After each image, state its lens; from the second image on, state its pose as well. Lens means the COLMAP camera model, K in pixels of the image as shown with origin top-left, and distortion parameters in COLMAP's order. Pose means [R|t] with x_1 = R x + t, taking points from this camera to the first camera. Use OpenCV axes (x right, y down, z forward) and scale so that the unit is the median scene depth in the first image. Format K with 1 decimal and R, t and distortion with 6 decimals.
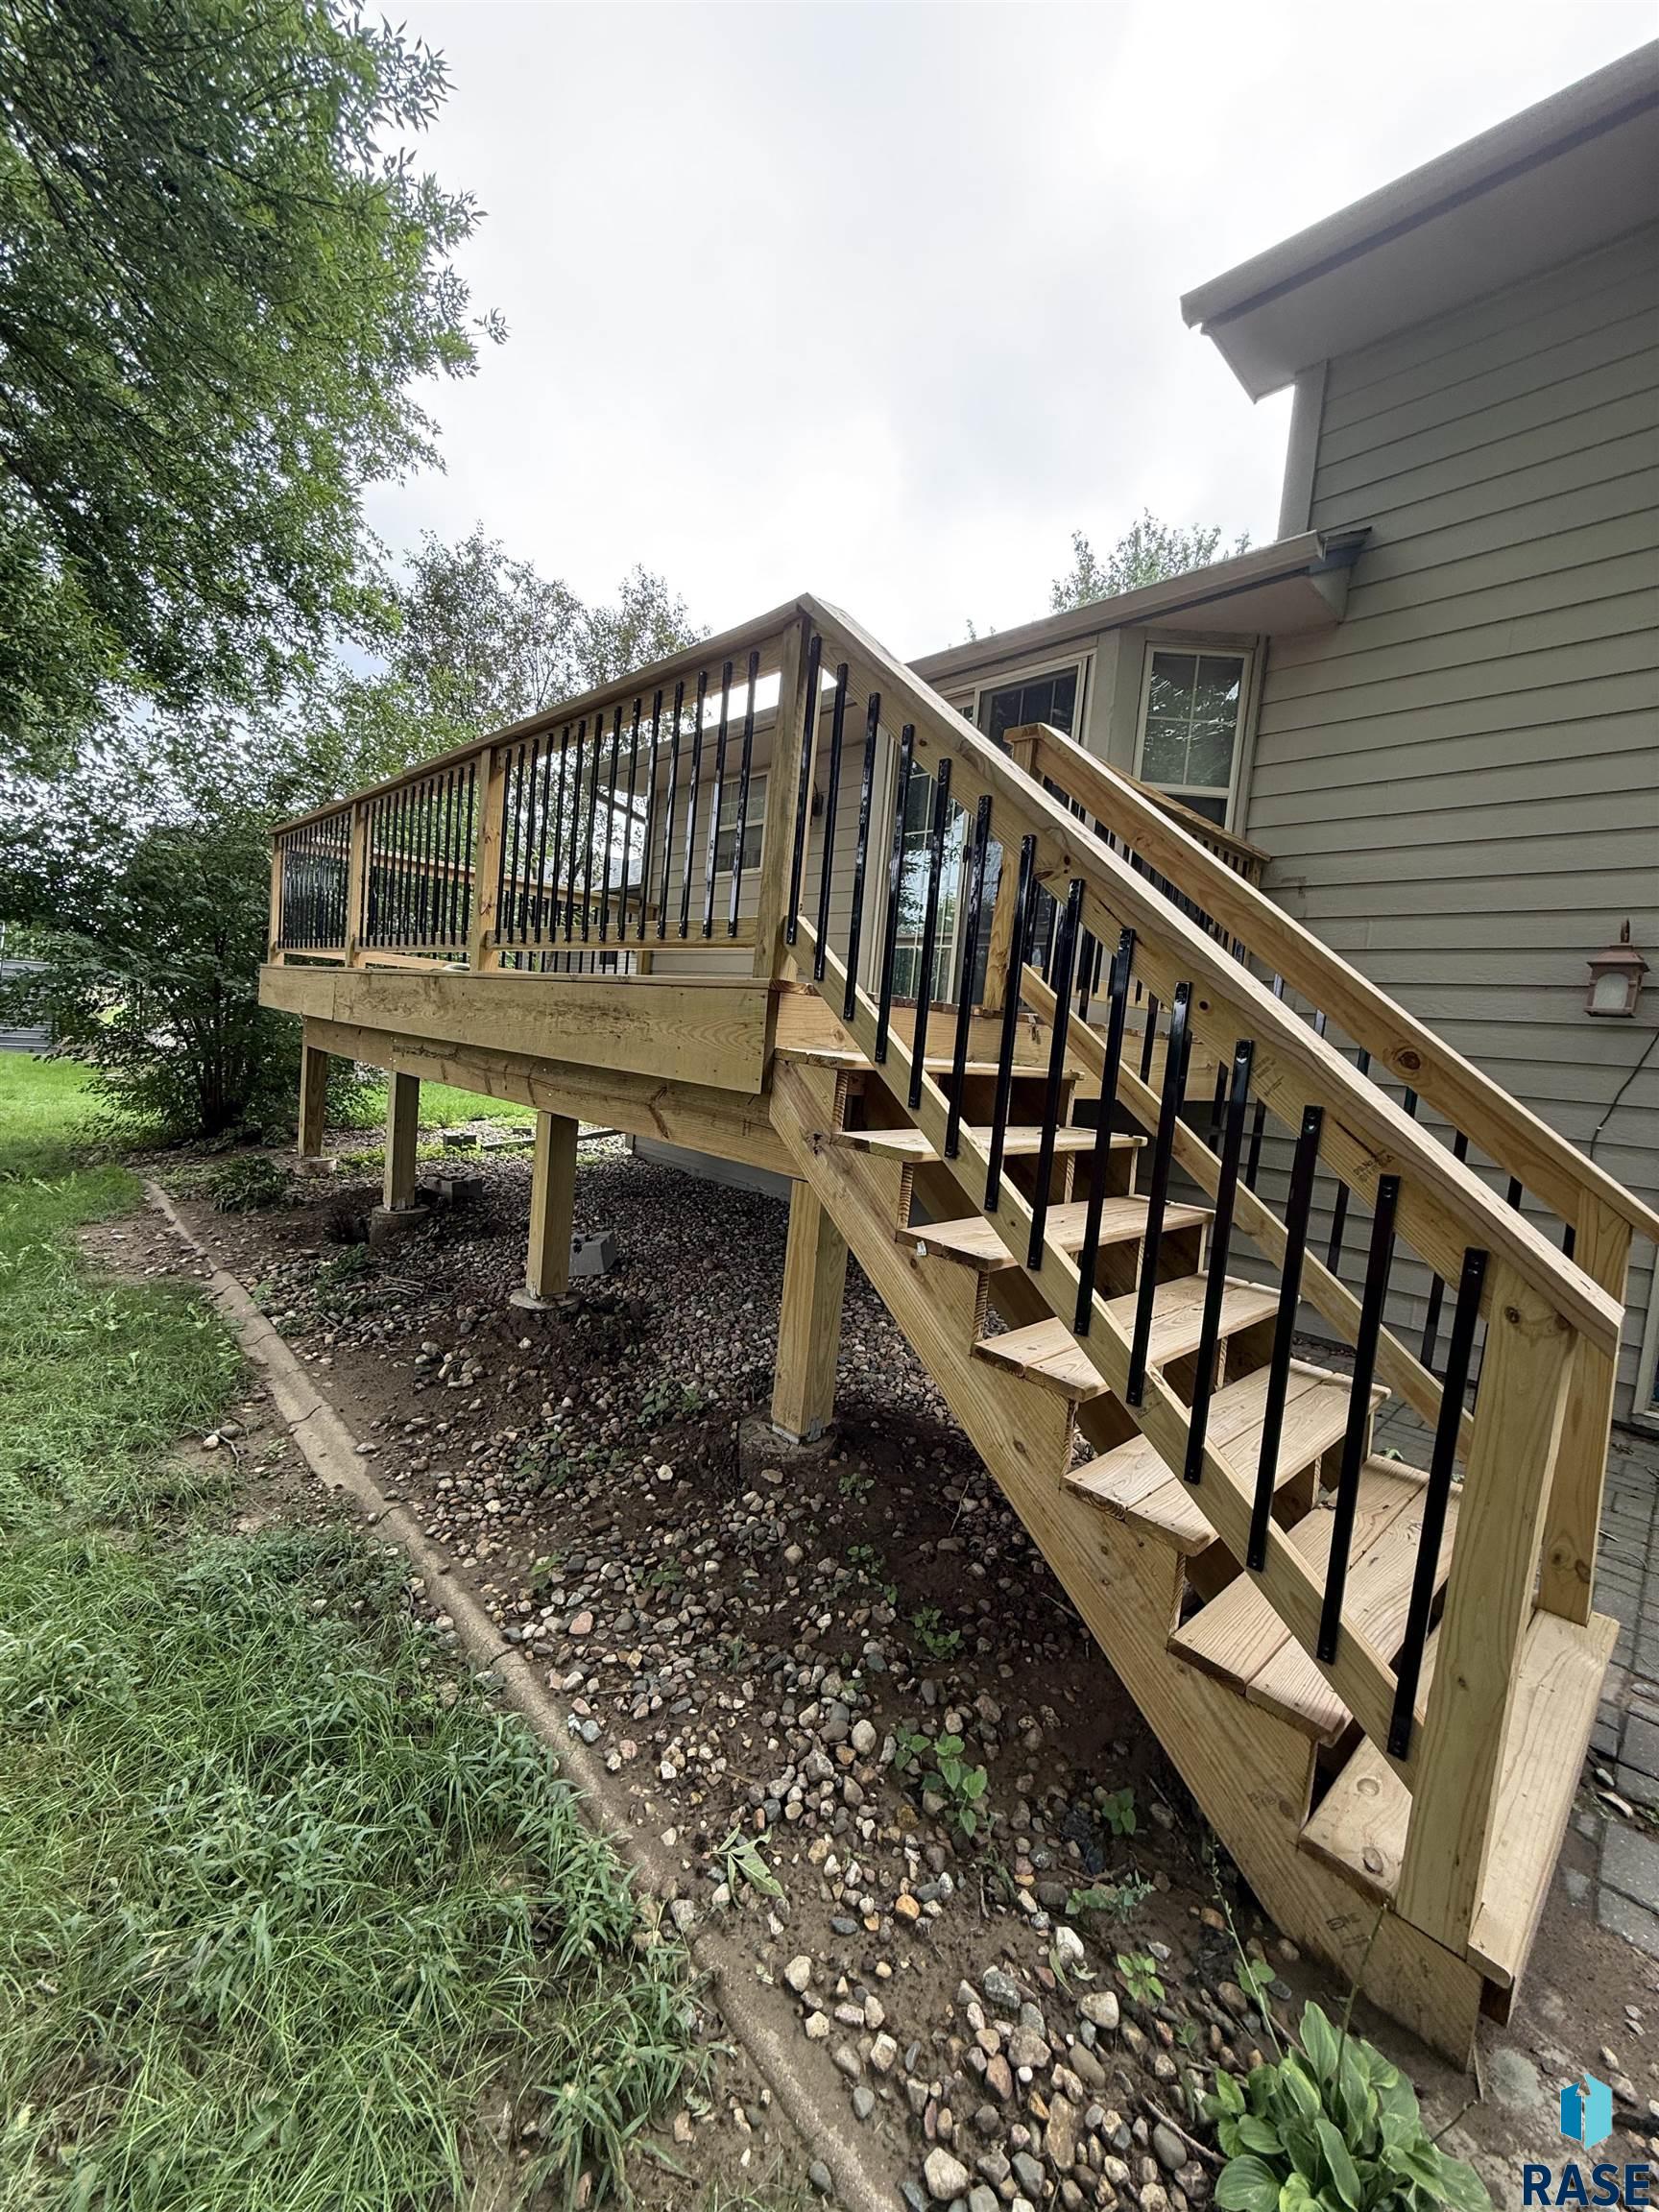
lens RADIAL K [[893.9, 0, 828.1], [0, 893.9, 1102.7], [0, 0, 1]] dist [-0.001149, 0.000065]
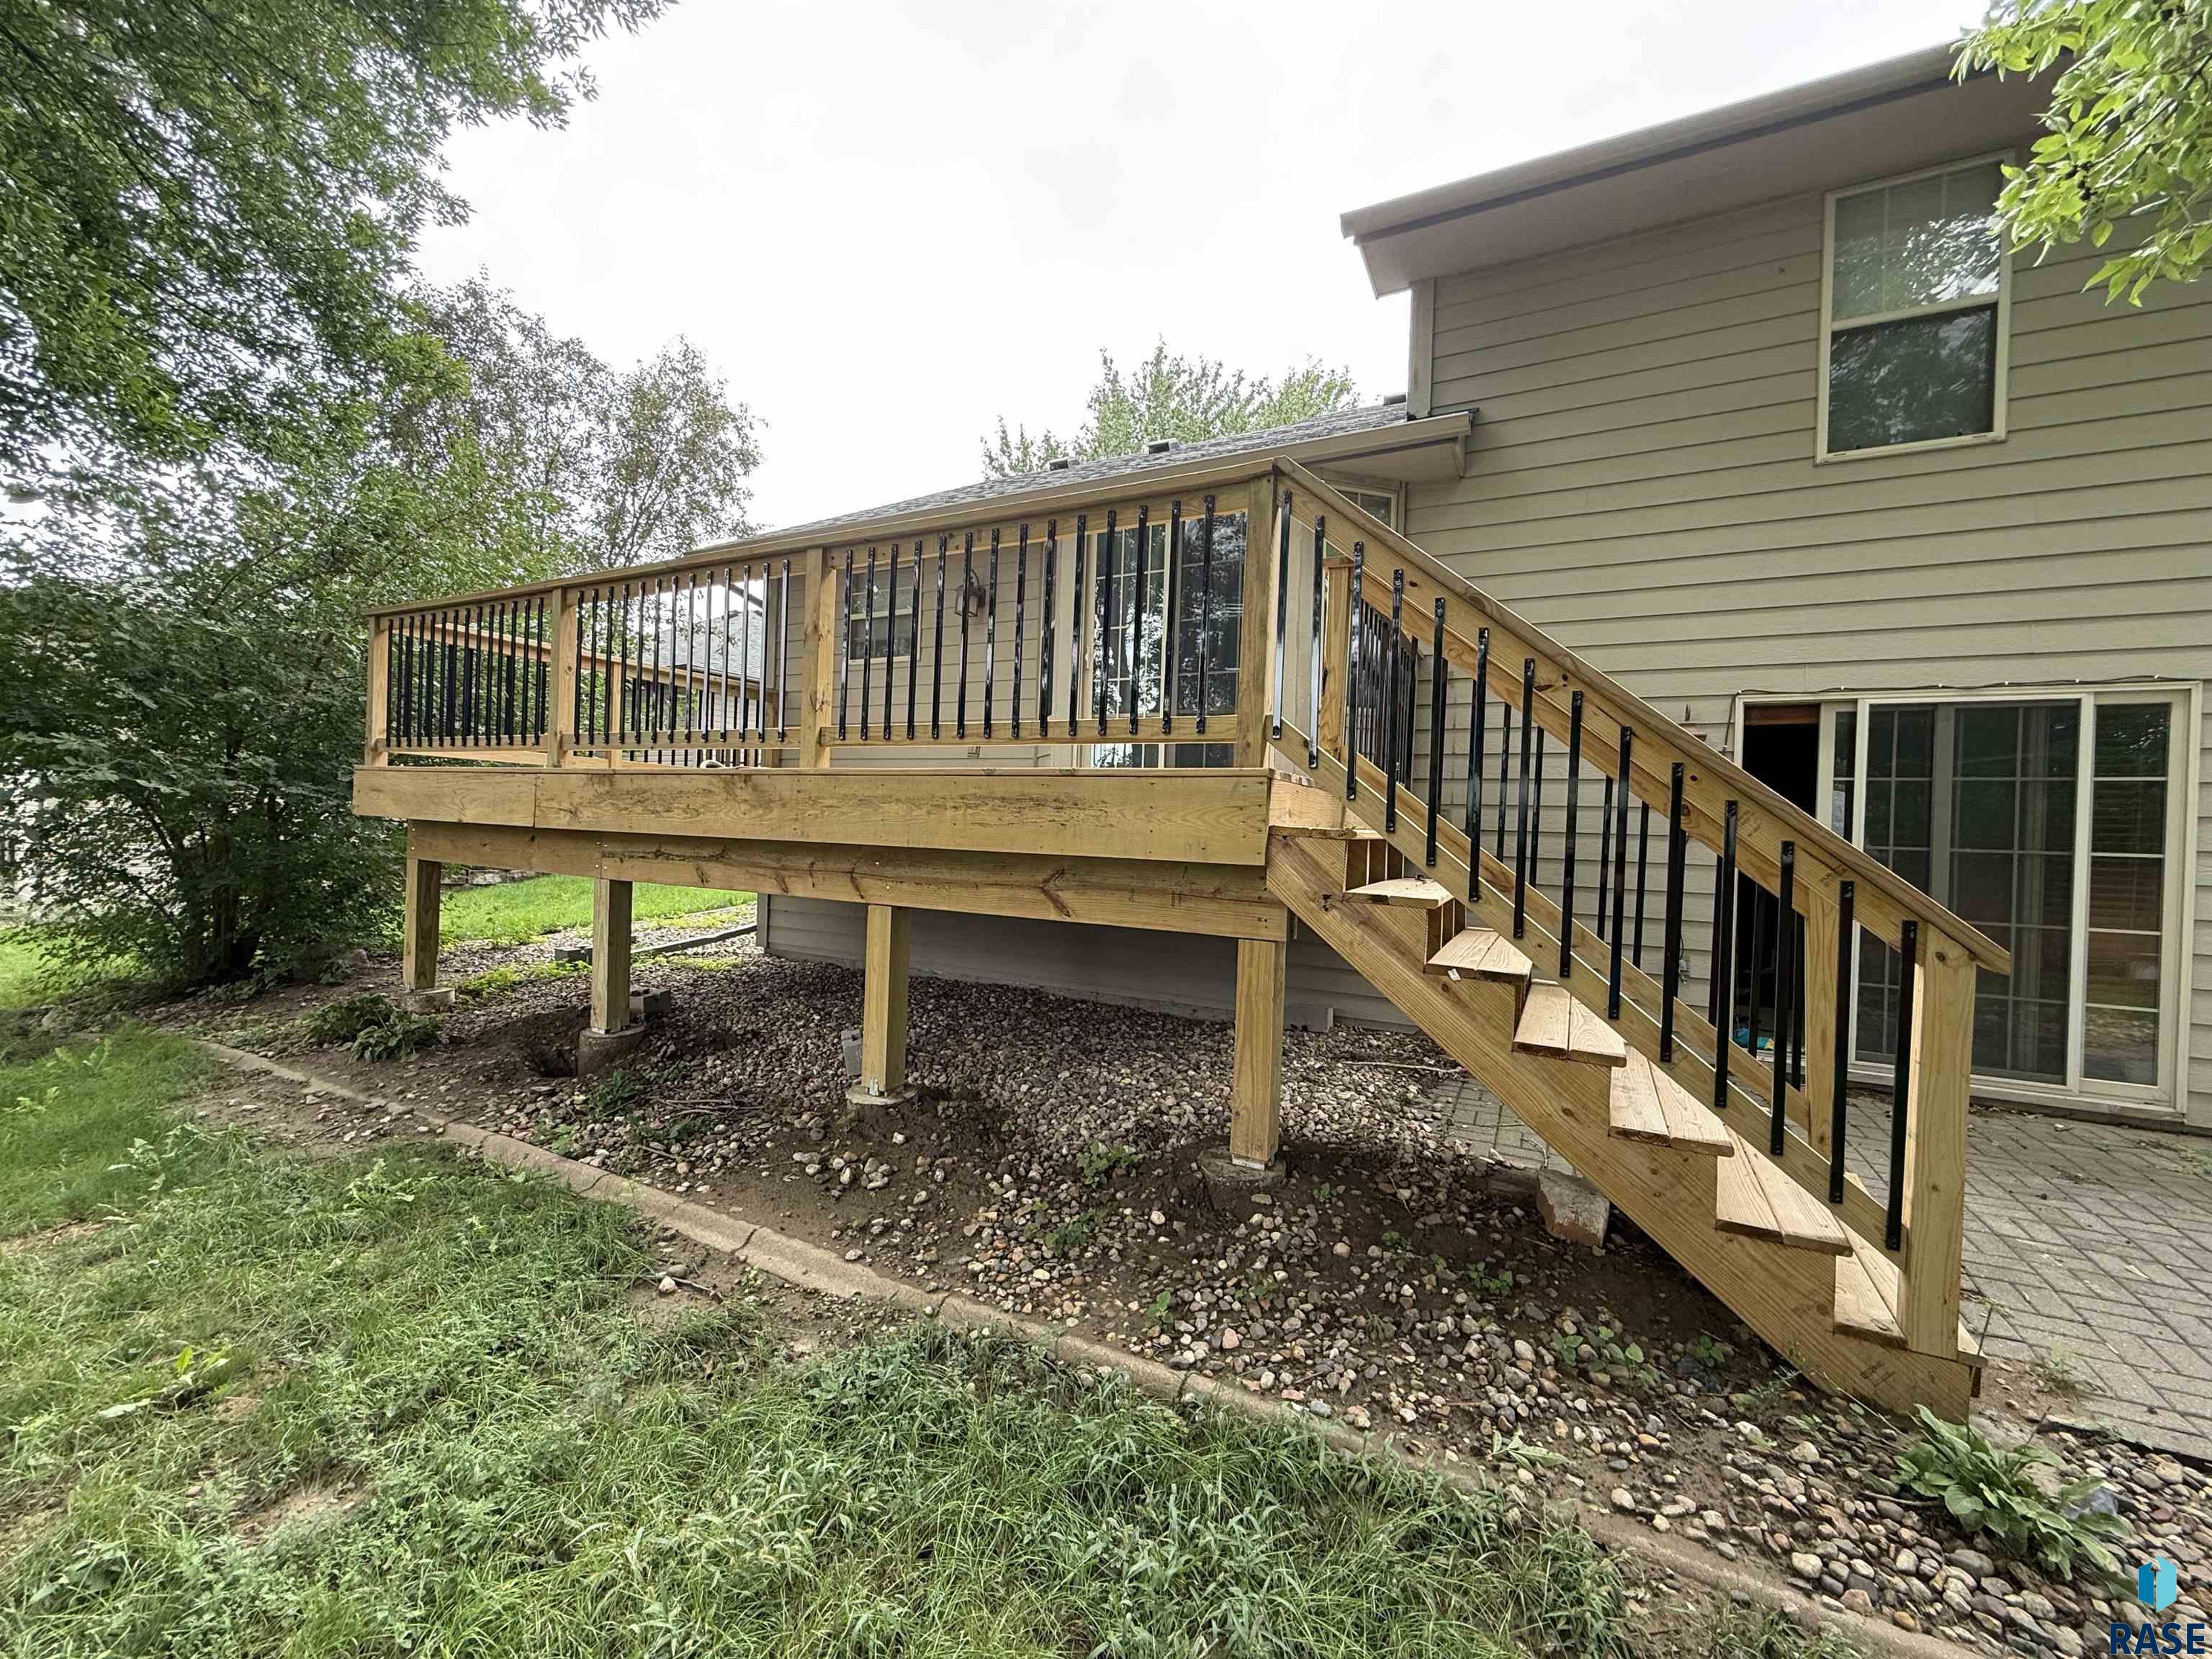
lens RADIAL K [[893.9, 0, 1104.9], [0, 893.9, 834.7], [0, 0, 1]] dist [-0.001149, 0.000065]
pose [[0.946287, -0.056004, 0.318440, -0.441400], [0.071798, 0.996692, -0.038068, -0.013747], [-0.315255, 0.058887, 0.947178, -0.036517]]
